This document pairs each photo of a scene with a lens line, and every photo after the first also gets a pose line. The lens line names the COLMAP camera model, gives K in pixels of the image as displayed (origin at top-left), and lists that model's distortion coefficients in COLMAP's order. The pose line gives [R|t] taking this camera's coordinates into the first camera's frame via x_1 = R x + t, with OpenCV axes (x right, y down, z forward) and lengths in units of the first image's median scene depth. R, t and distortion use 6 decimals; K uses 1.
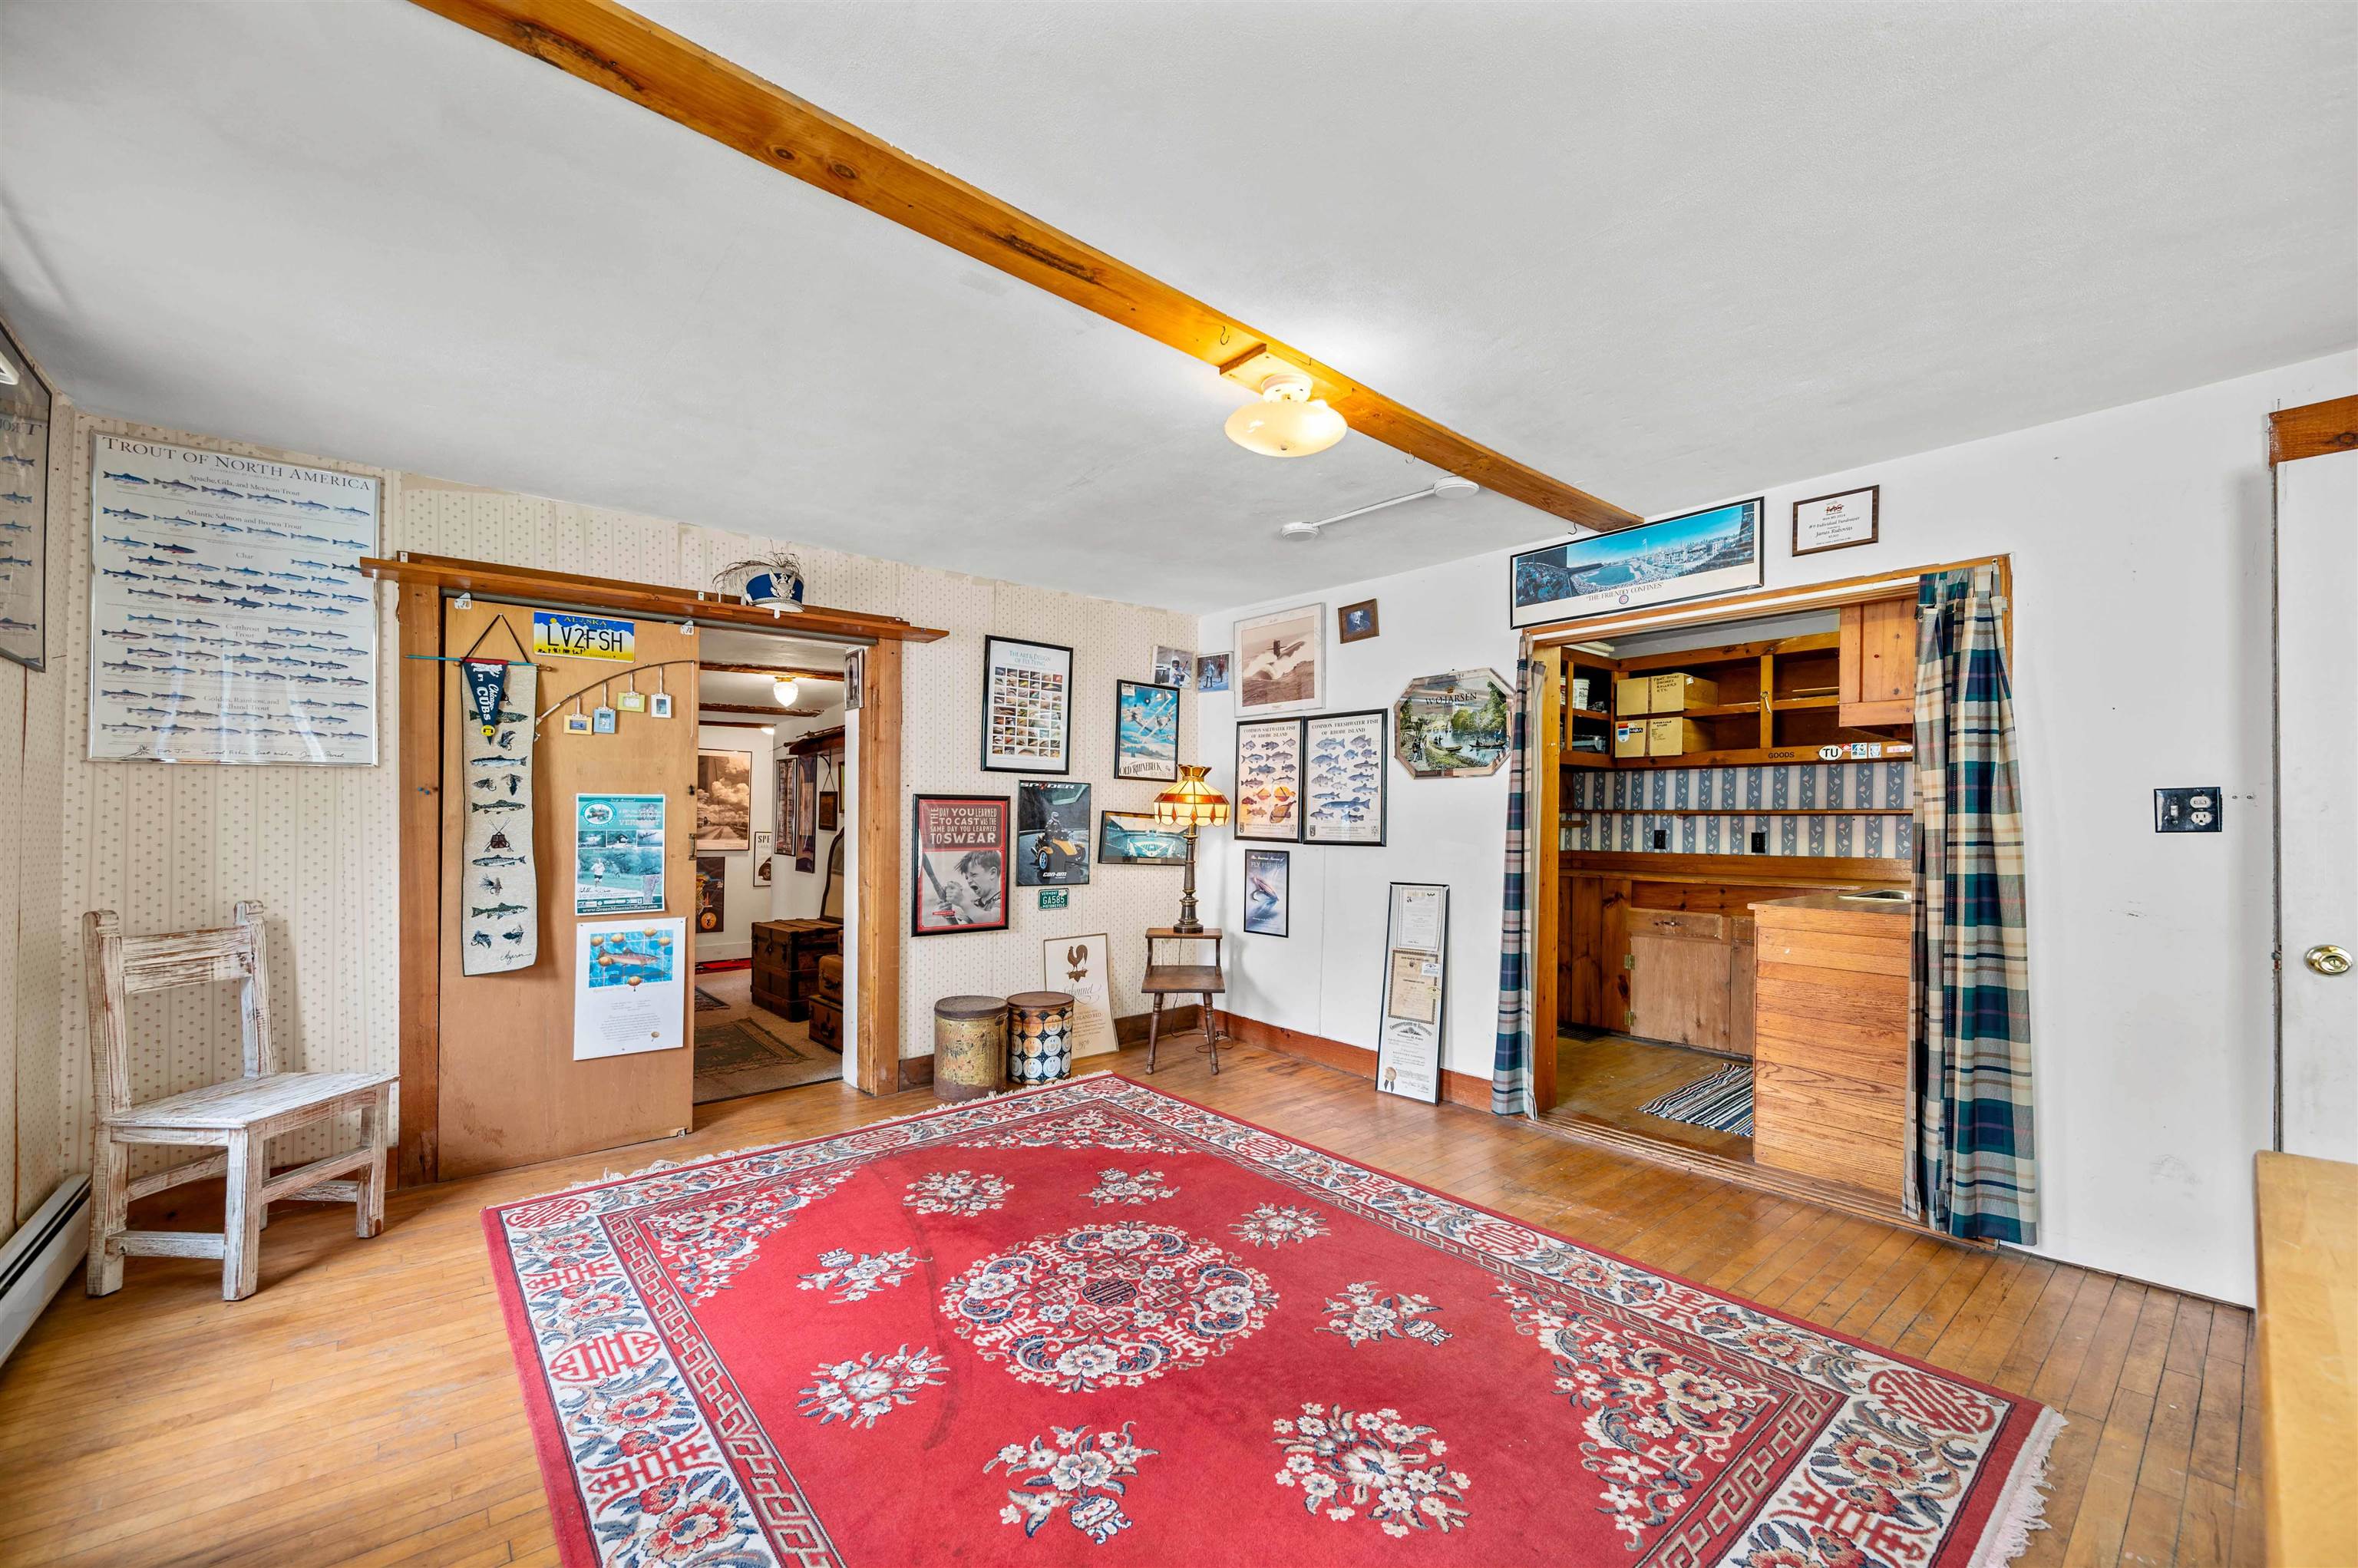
lens RADIAL K [[941.0, 0, 1182.3], [0, 941.0, 808.2], [0, 0, 1]] dist [-0.002266, 0.000256]
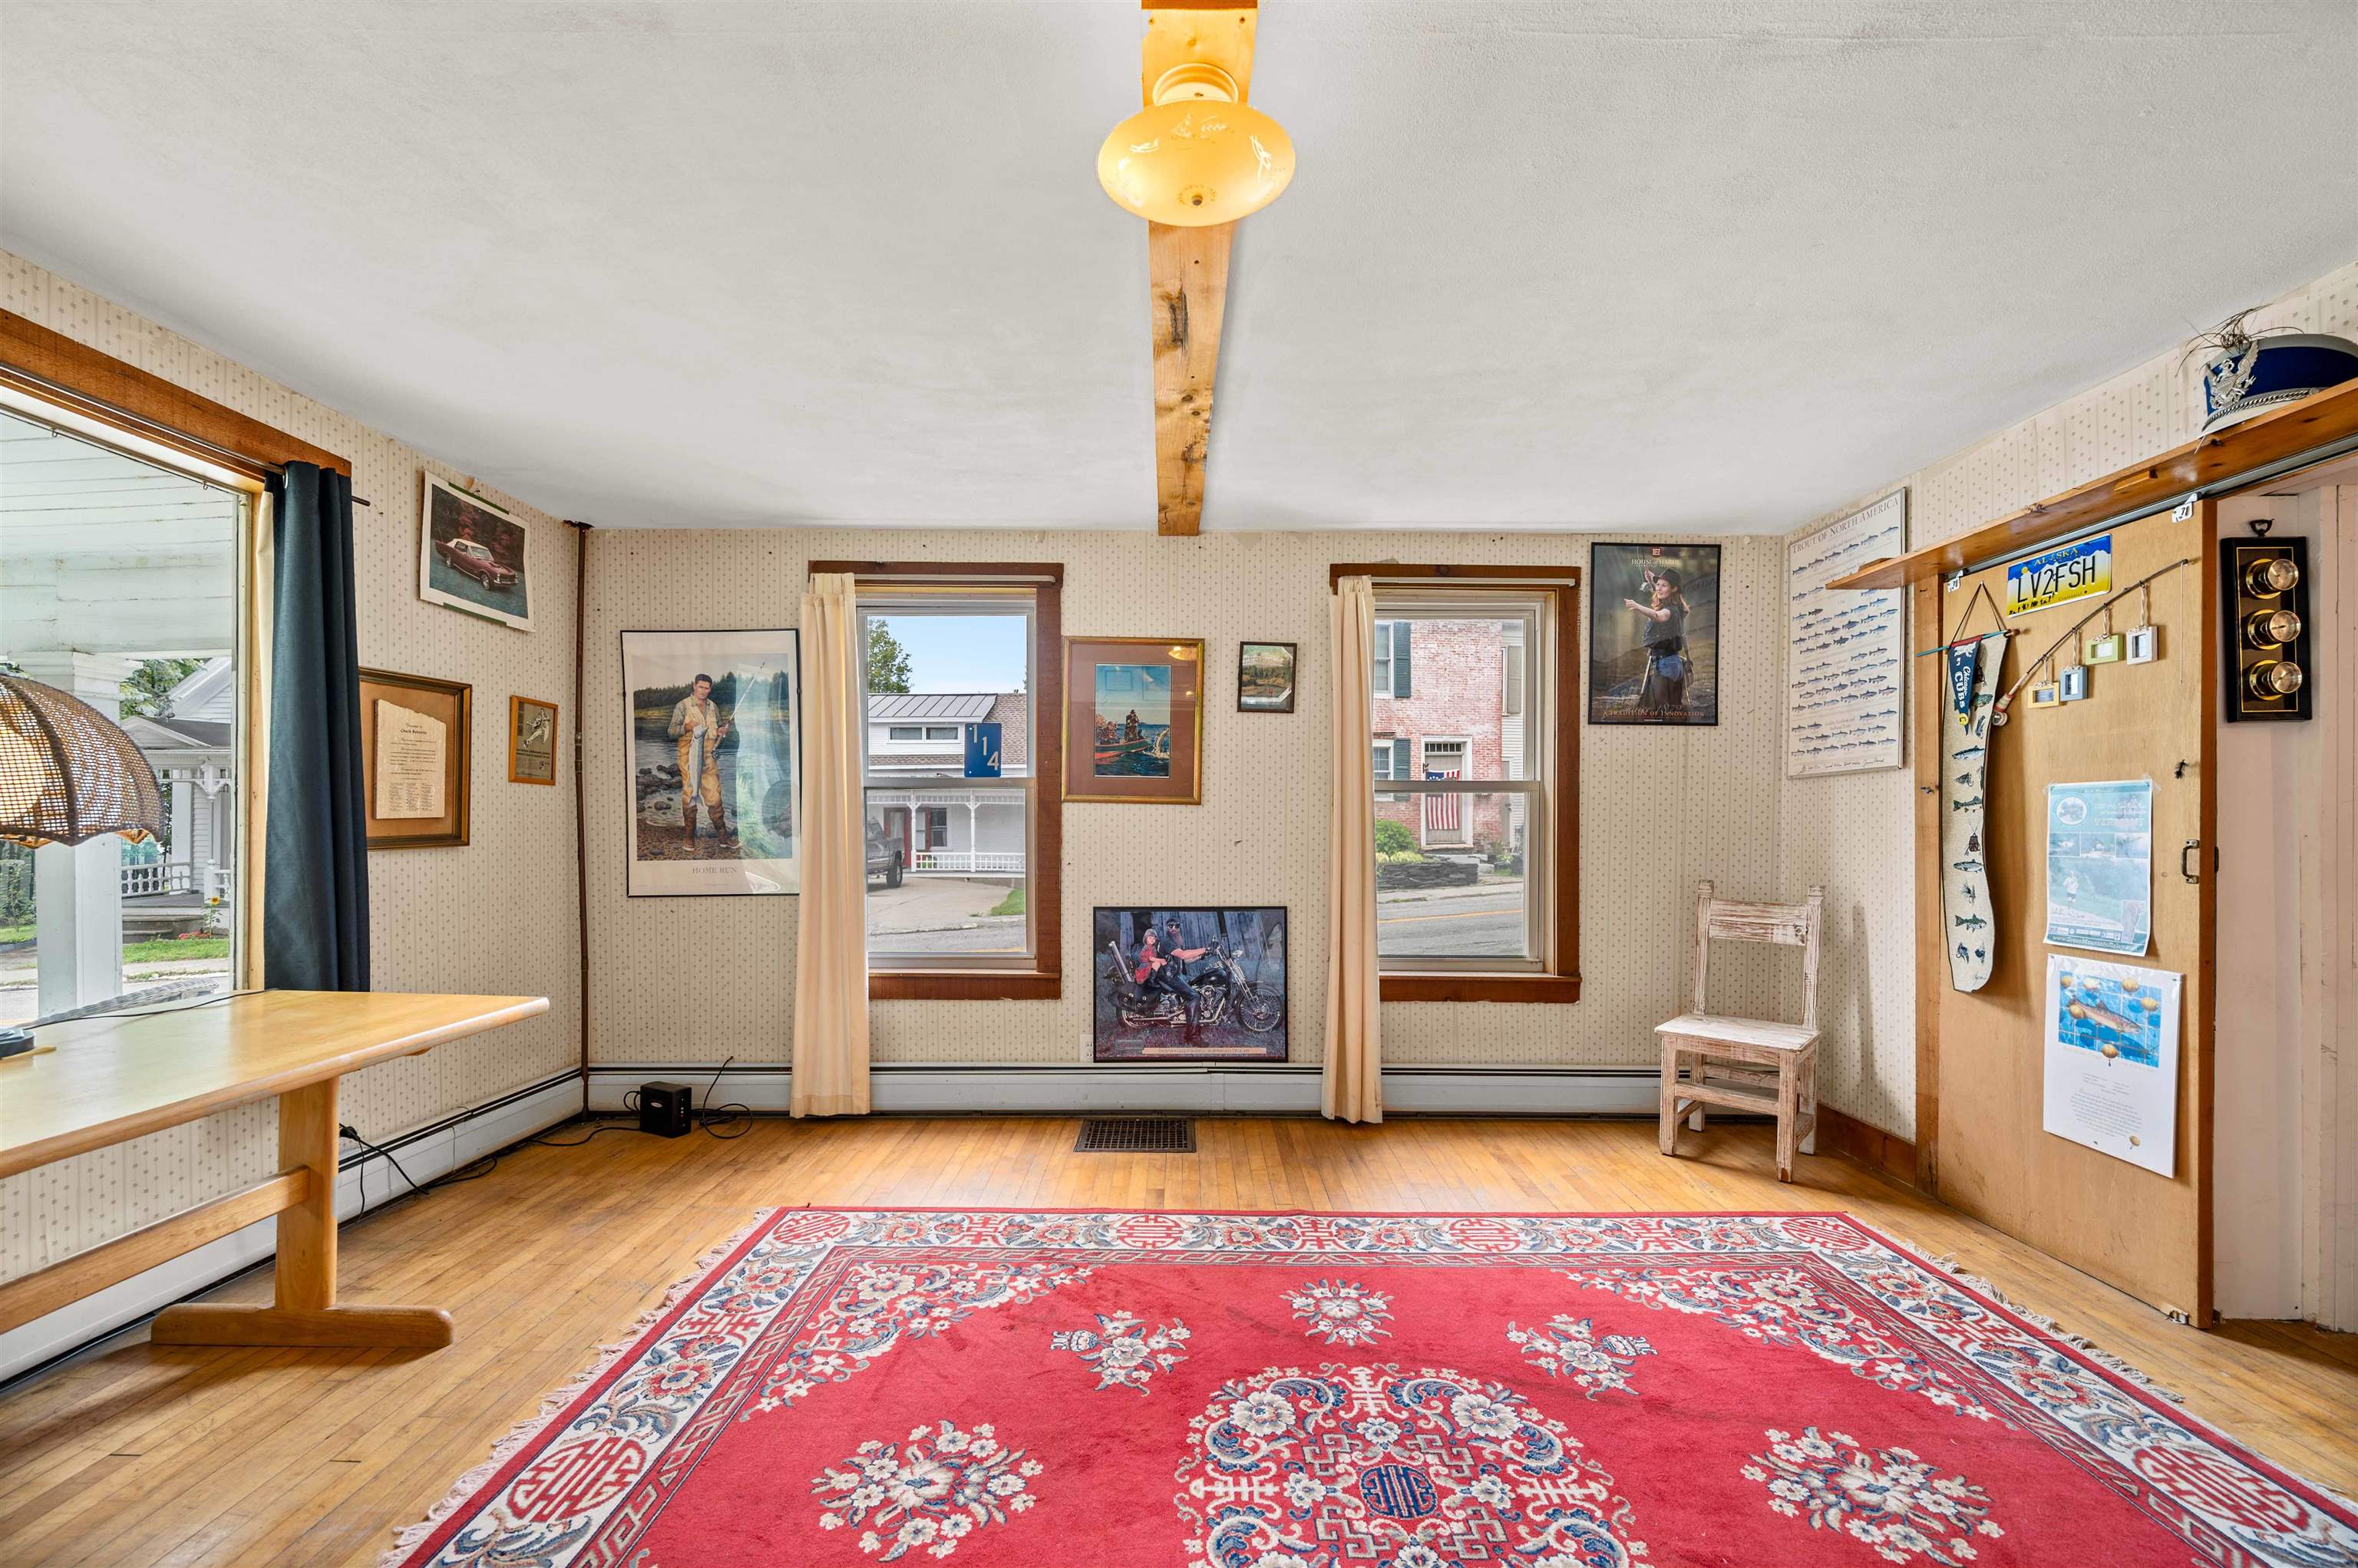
lens RADIAL K [[941.0, 0, 1178.5], [0, 941.0, 820.0], [0, 0, 1]] dist [-0.002266, 0.000256]
pose [[-0.643737, -0.006104, -0.765222, 0.520368], [0.004787, 0.999917, -0.012002, 0.024817], [0.765232, -0.011389, -0.643654, 1.231943]]
